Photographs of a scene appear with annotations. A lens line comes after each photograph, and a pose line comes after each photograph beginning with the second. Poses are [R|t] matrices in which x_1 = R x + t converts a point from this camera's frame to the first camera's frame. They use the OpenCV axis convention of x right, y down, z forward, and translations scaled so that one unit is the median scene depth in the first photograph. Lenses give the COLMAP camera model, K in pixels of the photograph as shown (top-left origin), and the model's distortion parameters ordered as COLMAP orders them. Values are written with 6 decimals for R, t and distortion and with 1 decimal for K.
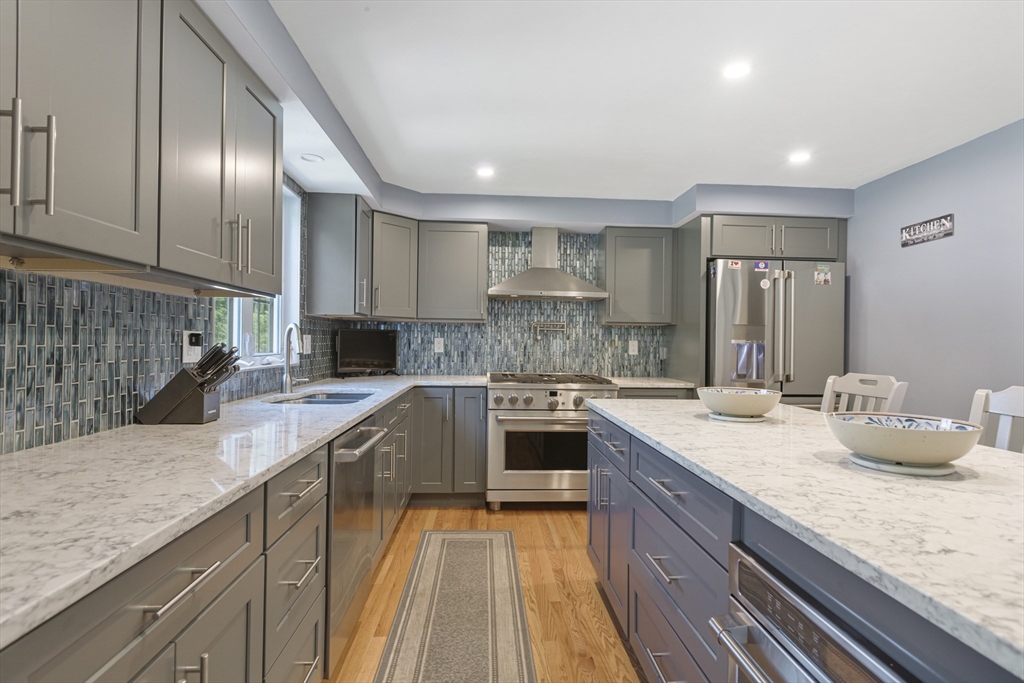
lens RADIAL K [[515.1, 0, 512.1], [0, 515.1, 339.1], [0, 0, 1]] dist [0.004447, -0.000677]
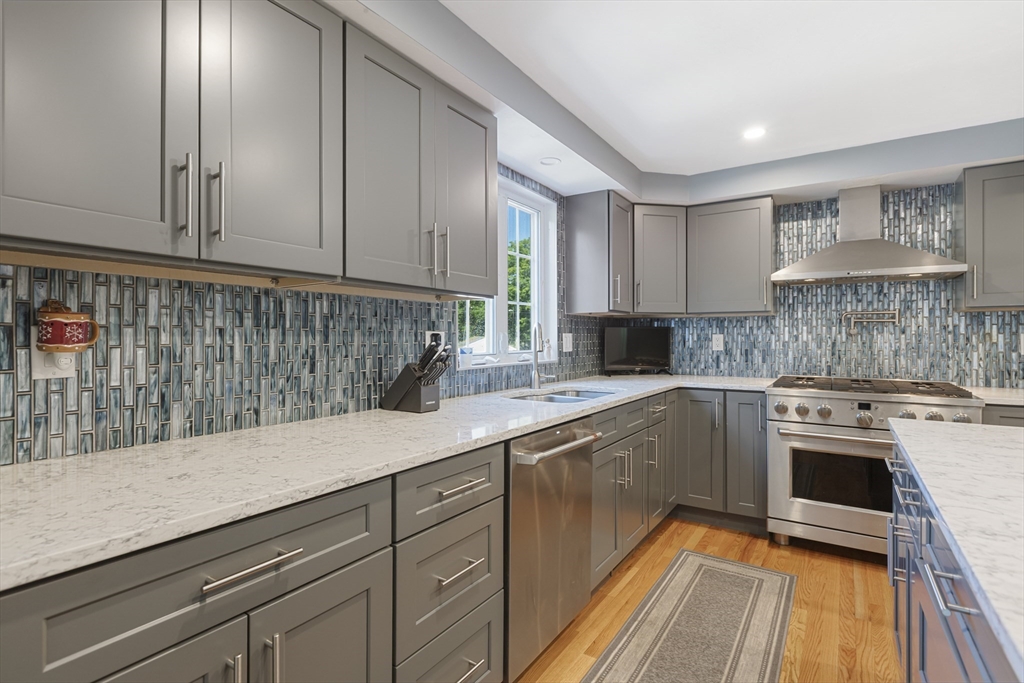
lens RADIAL K [[497.6, 0, 511.3], [0, 497.6, 335.6], [0, 0, 1]] dist [0.003578, -0.001591]
pose [[0.801942, -0.014589, -0.597224, 0.110496], [0.012706, 0.999892, -0.007363, 0.002384], [0.597267, -0.001684, 0.802040, 0.123491]]
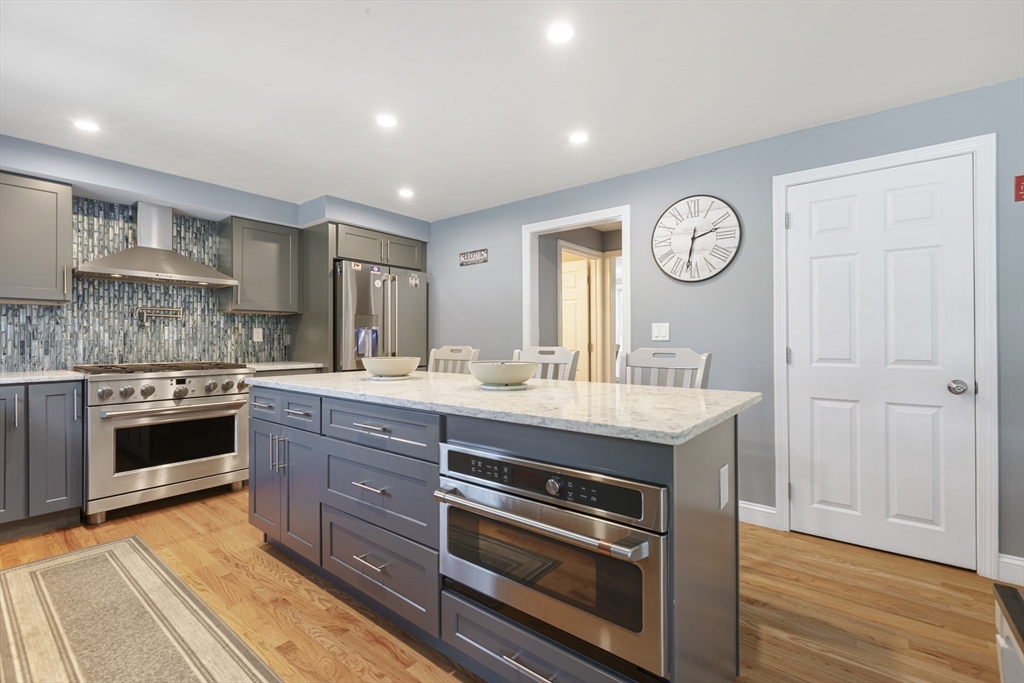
lens RADIAL K [[455.6, 0, 515.5], [0, 455.6, 337.0], [0, 0, 1]] dist [-0.000152, -0.000524]
pose [[0.665191, -0.010952, 0.746593, -0.147090], [0.007262, 0.999940, 0.008198, 0.022301], [-0.746638, -0.000032, 0.665231, -0.026548]]
